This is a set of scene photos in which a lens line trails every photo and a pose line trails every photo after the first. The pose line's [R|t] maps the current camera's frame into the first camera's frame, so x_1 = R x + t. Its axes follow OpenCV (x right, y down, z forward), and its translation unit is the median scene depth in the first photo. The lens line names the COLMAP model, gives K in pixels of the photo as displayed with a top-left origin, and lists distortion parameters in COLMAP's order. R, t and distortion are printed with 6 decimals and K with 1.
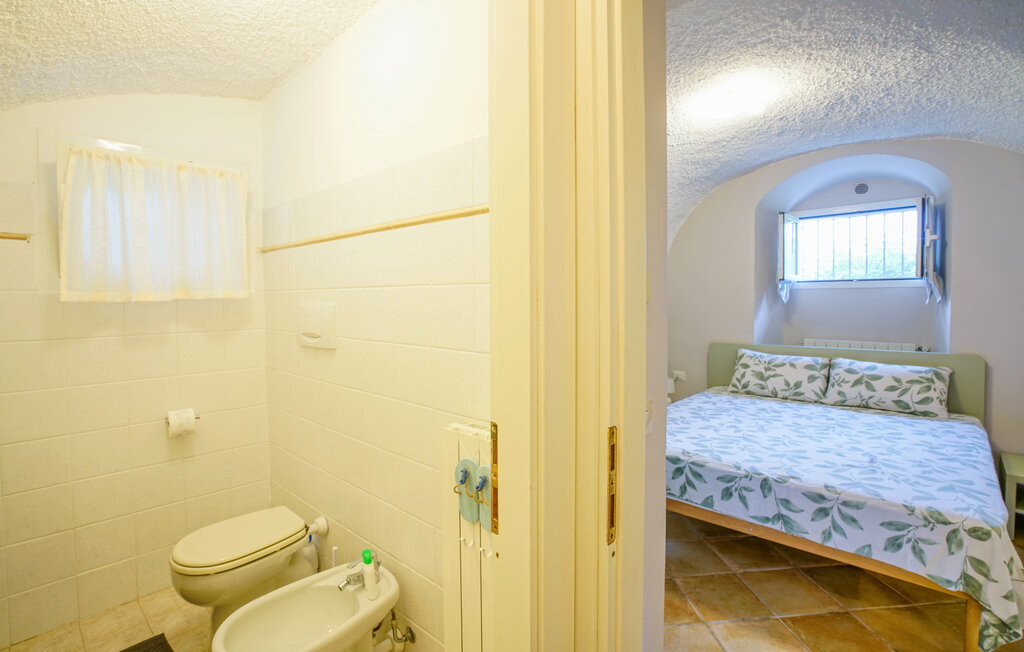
lens RADIAL K [[484.5, 0, 502.4], [0, 484.5, 283.8], [0, 0, 1]] dist [-0.062226, 0.027052]
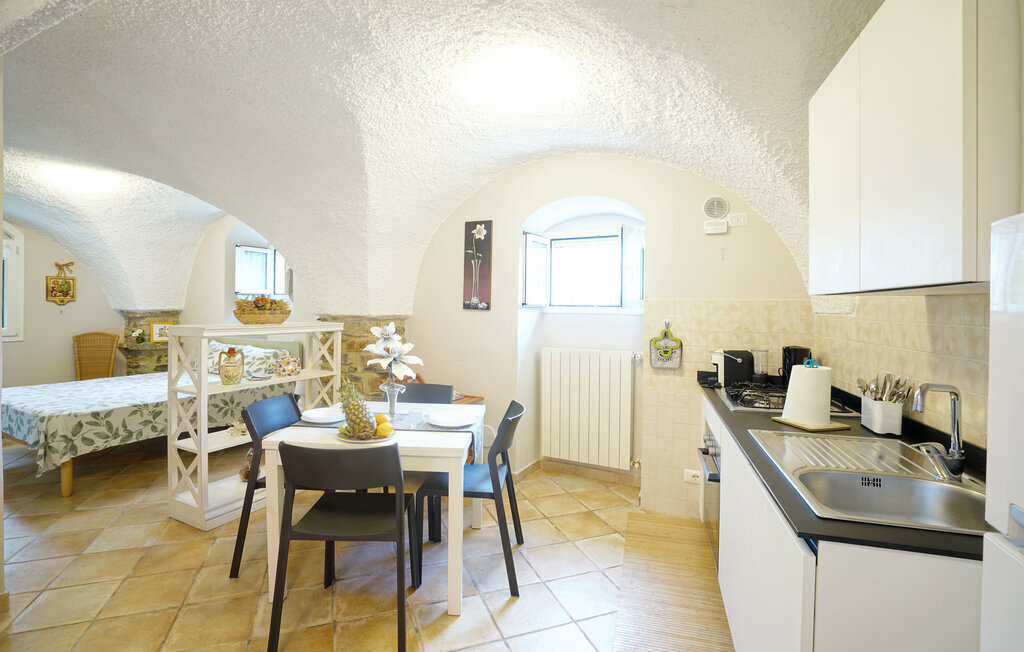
lens RADIAL K [[473.3, 0, 502.9], [0, 473.3, 309.6], [0, 0, 1]] dist [-0.060094, 0.024118]
pose [[0.965626, 0.014492, 0.259531, 1.202432], [-0.021700, 0.999454, 0.024927, -0.012799], [-0.259028, -0.029702, 0.965413, -0.686256]]
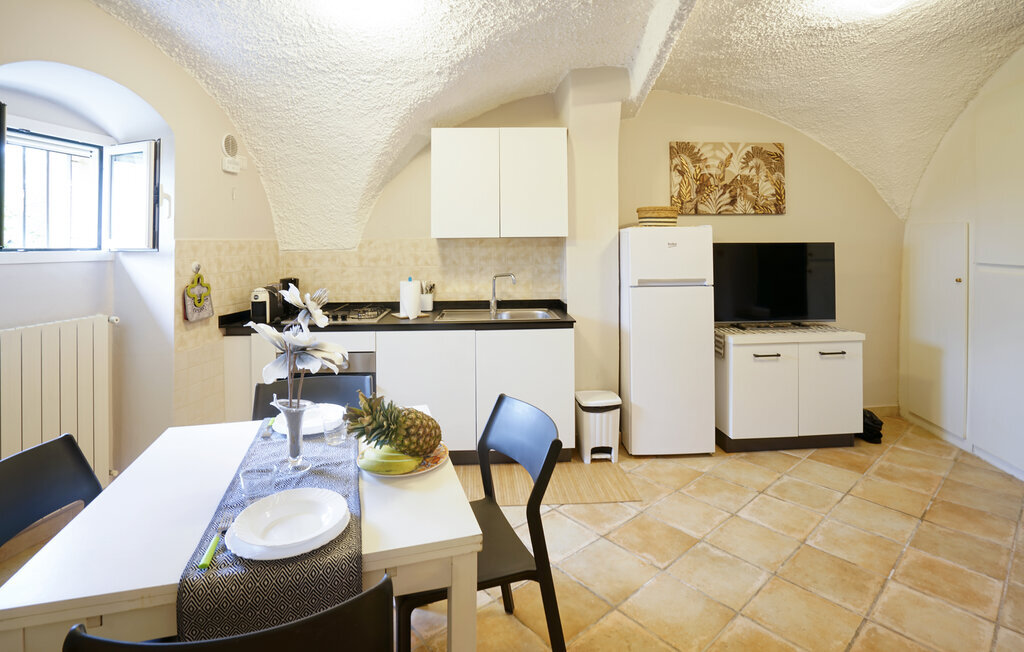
lens RADIAL K [[500.1, 0, 505.3], [0, 500.1, 236.1], [0, 0, 1]] dist [-0.044488, 0.000353]
pose [[-0.568948, 0.018781, 0.822159, 0.758351], [-0.004651, 0.999650, -0.026054, -0.002606], [-0.822360, -0.018647, -0.568662, 0.211427]]
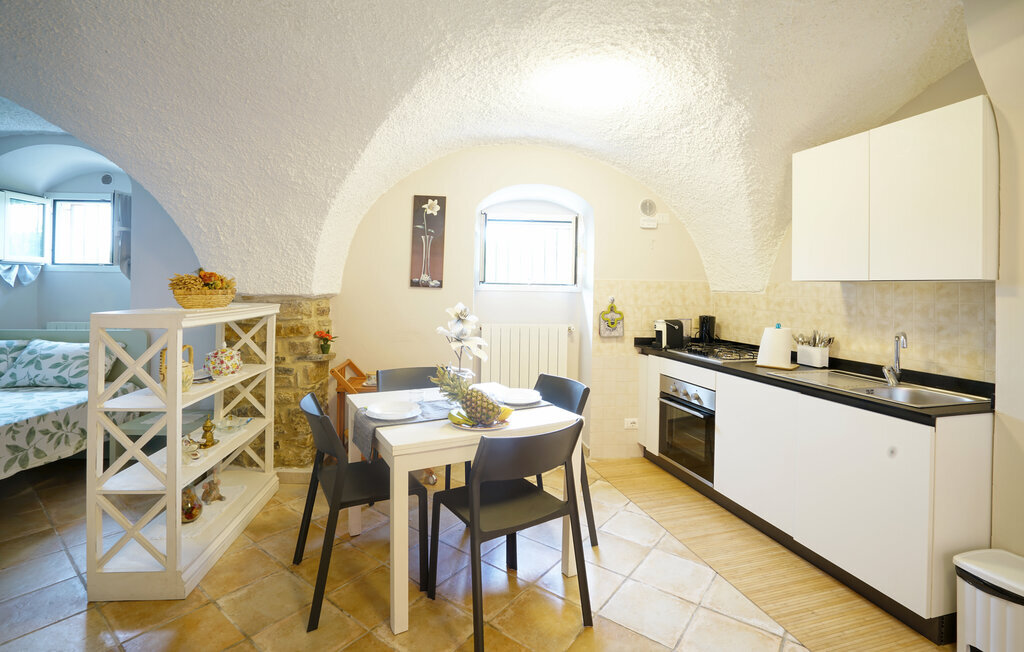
lens RADIAL K [[484.5, 0, 502.4], [0, 484.5, 283.8], [0, 0, 1]] dist [-0.062226, 0.027052]
pose [[0.679772, 0.015967, 0.733250, 0.715719], [-0.034741, 0.999342, 0.010447, -0.009600], [-0.732600, -0.032575, 0.679879, -0.451505]]
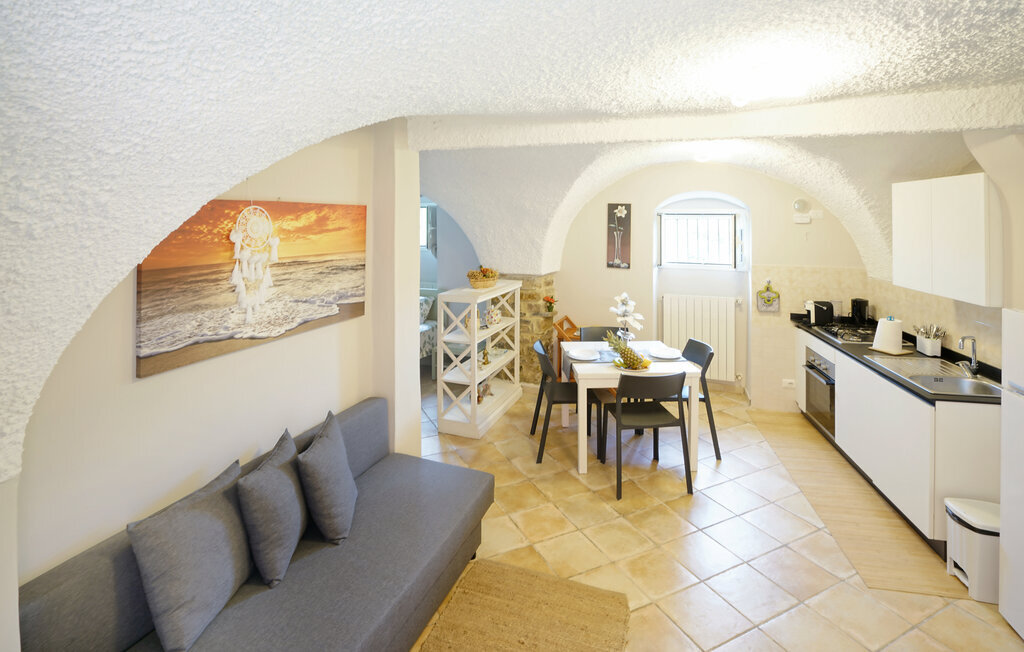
lens RADIAL K [[504.6, 0, 500.0], [0, 504.6, 215.6], [0, 0, 1]] dist [-0.038293, 0.010003]
pose [[0.939639, 0.004388, 0.342140, 0.484196], [-0.011342, 0.999768, 0.018328, -0.187859], [-0.341980, -0.021102, 0.939470, -0.988533]]
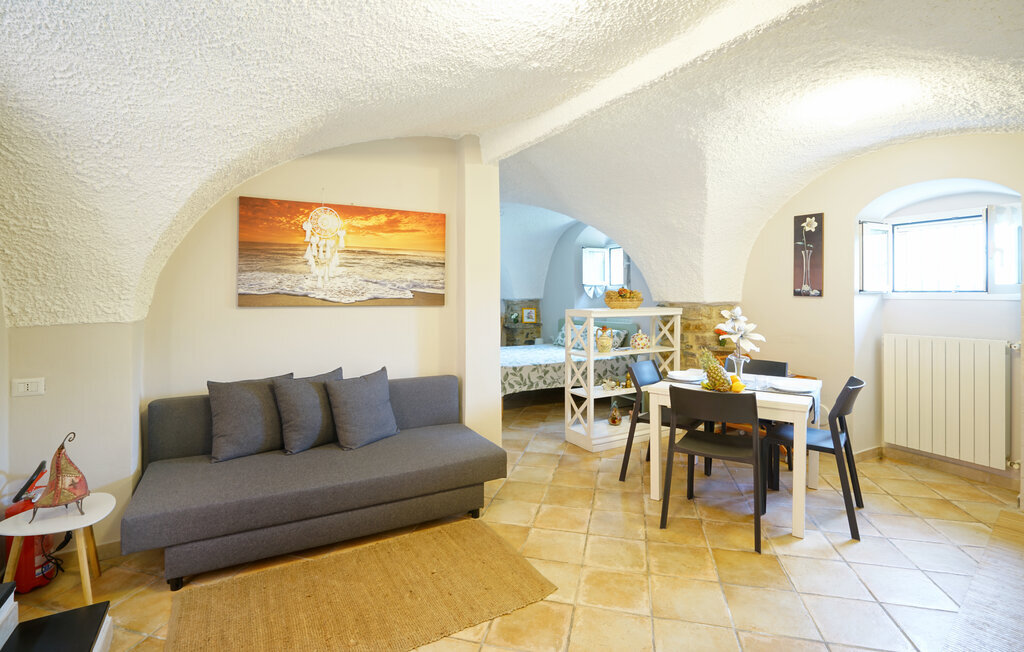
lens RADIAL K [[479.1, 0, 507.2], [0, 479.1, 293.4], [0, 0, 1]] dist [-0.050215, 0.020091]
pose [[0.944734, 0.003427, -0.327819, 1.094906], [0.004000, 0.999750, 0.021979, -0.021340], [0.327812, -0.022076, 0.944485, -0.996109]]
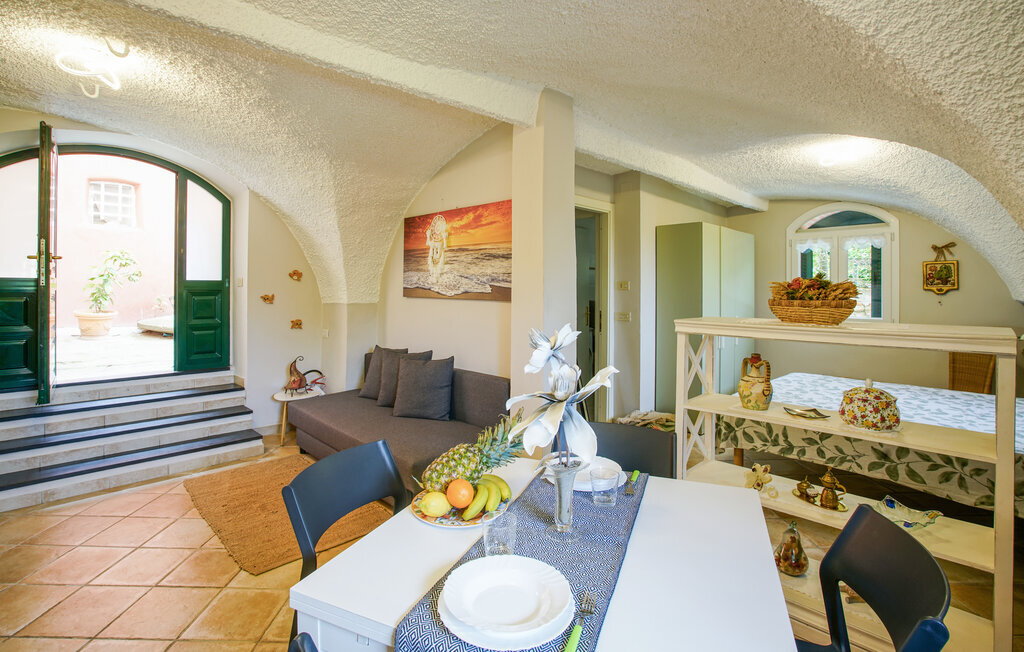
lens RADIAL K [[482.1, 0, 502.5], [0, 482.1, 289.4], [0, 0, 1]] dist [-0.064666, 0.026340]
pose [[-0.072325, 0.004682, -0.997370, 1.601671], [0.017192, 0.999846, 0.003447, 0.002746], [0.997233, -0.016897, -0.072394, 0.085819]]
